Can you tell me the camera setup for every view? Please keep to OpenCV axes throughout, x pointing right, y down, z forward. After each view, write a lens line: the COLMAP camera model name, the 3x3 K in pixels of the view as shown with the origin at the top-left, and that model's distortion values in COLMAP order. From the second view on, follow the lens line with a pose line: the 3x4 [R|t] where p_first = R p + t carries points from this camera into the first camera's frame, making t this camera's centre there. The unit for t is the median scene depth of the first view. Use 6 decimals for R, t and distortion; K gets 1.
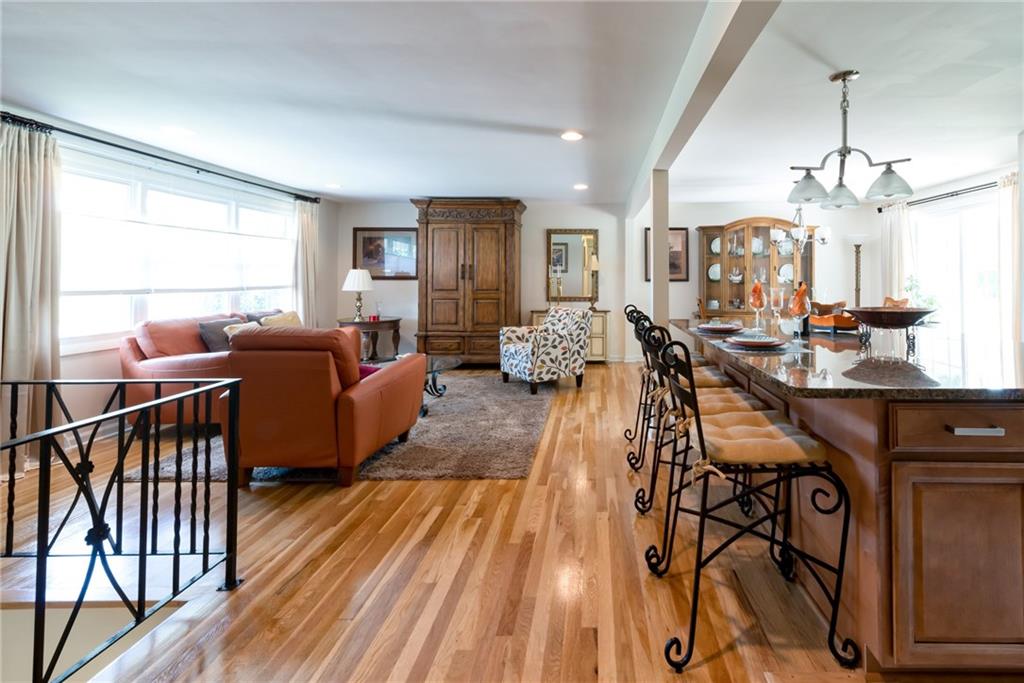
lens RADIAL K [[482.2, 0, 593.0], [0, 482.2, 268.4], [0, 0, 1]] dist [0.032427, -0.012368]
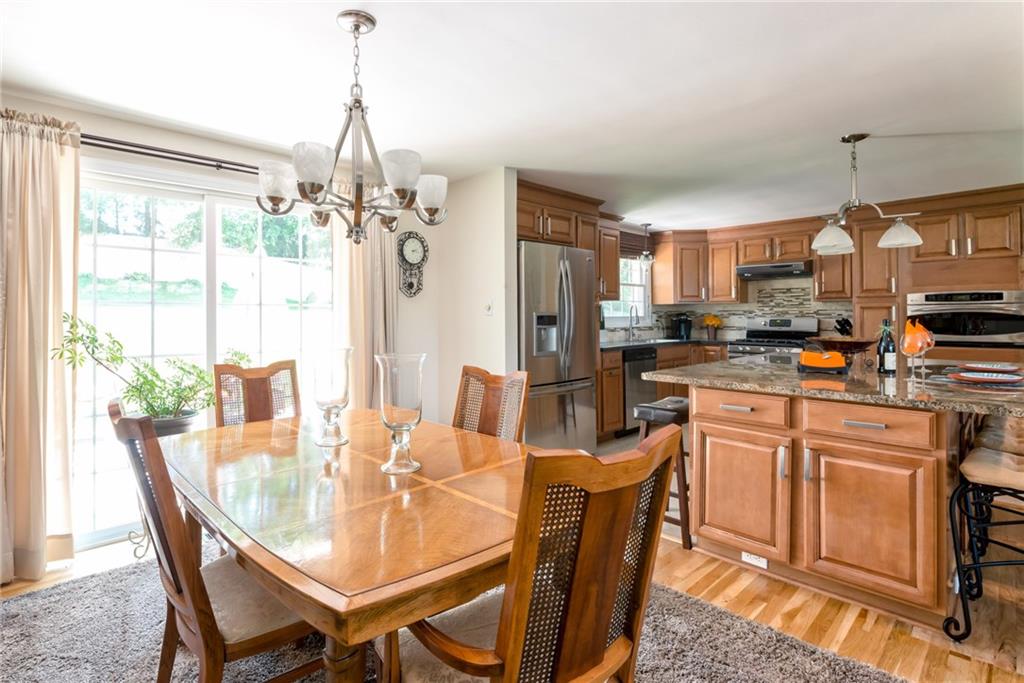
lens RADIAL K [[494.1, 0, 462.6], [0, 494.1, 313.6], [0, 0, 1]] dist [-0.011462, -0.006853]
pose [[-0.665166, 0.005237, 0.746677, 0.151455], [-0.010477, 0.999812, -0.016346, 0.022166], [-0.746622, -0.018696, -0.664986, 1.230818]]
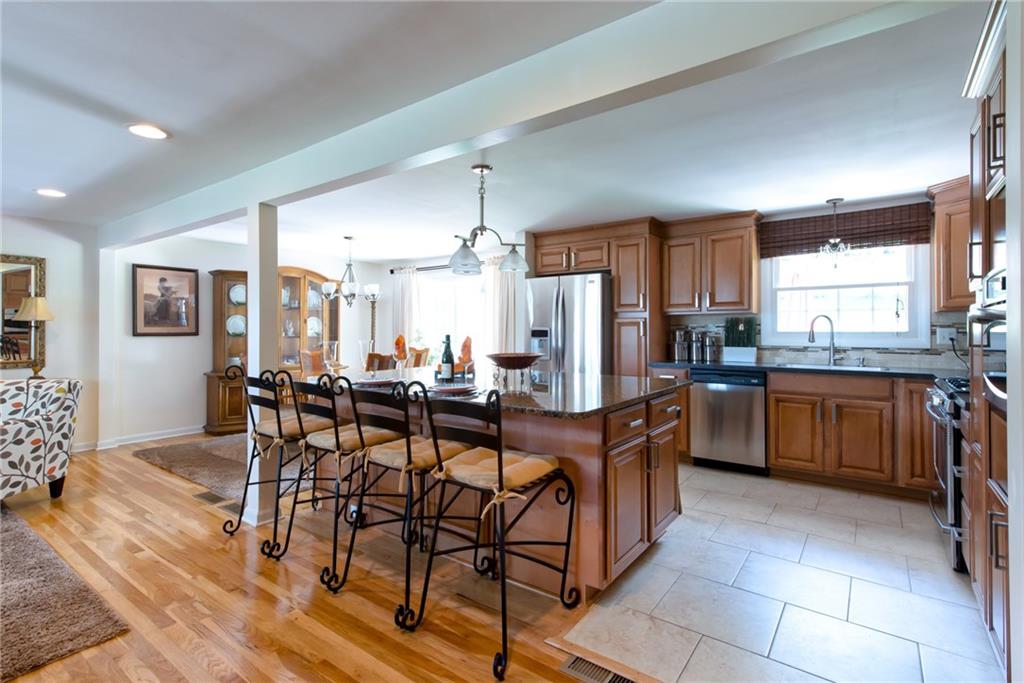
lens RADIAL K [[490.7, 0, 522.9], [0, 490.7, 326.6], [0, 0, 1]] dist [0.004125, 0.000080]
pose [[0.580151, 0.003977, 0.814499, -0.219393], [-0.013751, 0.999893, 0.004913, -0.000055], [-0.814393, -0.014050, 0.580144, 0.094711]]
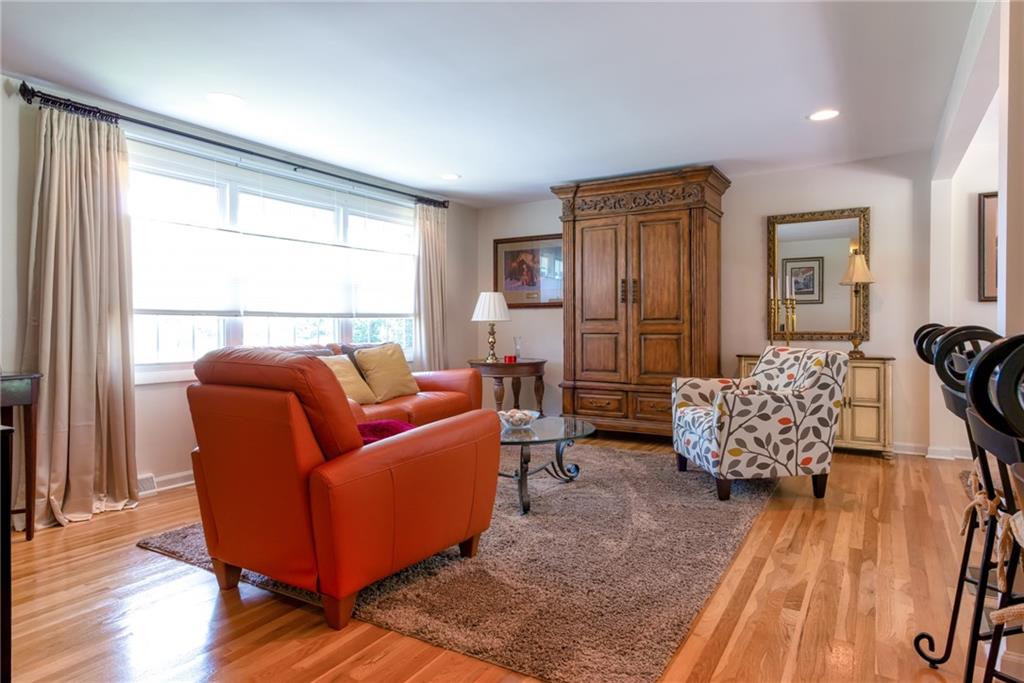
lens RADIAL K [[610.5, 0, 518.4], [0, 610.5, 329.6], [0, 0, 1]] dist [0.021187, -0.000720]
pose [[0.861988, 0.001393, -0.506928, 0.029067], [0.014076, 0.999545, 0.026681, 0.043227], [0.506734, -0.030135, 0.861576, 0.277973]]
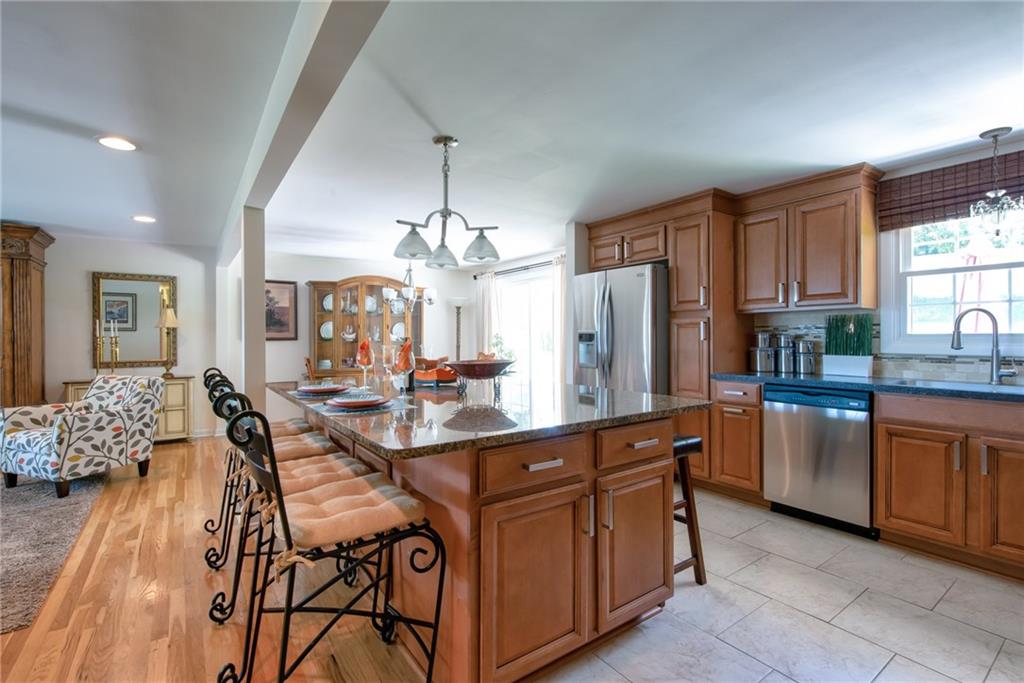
lens RADIAL K [[468.6, 0, 518.1], [0, 468.6, 337.8], [0, 0, 1]] dist [-0.010049, -0.000430]
pose [[0.811967, -0.004903, 0.583683, 0.026486], [-0.006696, 0.999821, 0.017712, 0.004779], [-0.583665, -0.018290, 0.811788, 0.042408]]
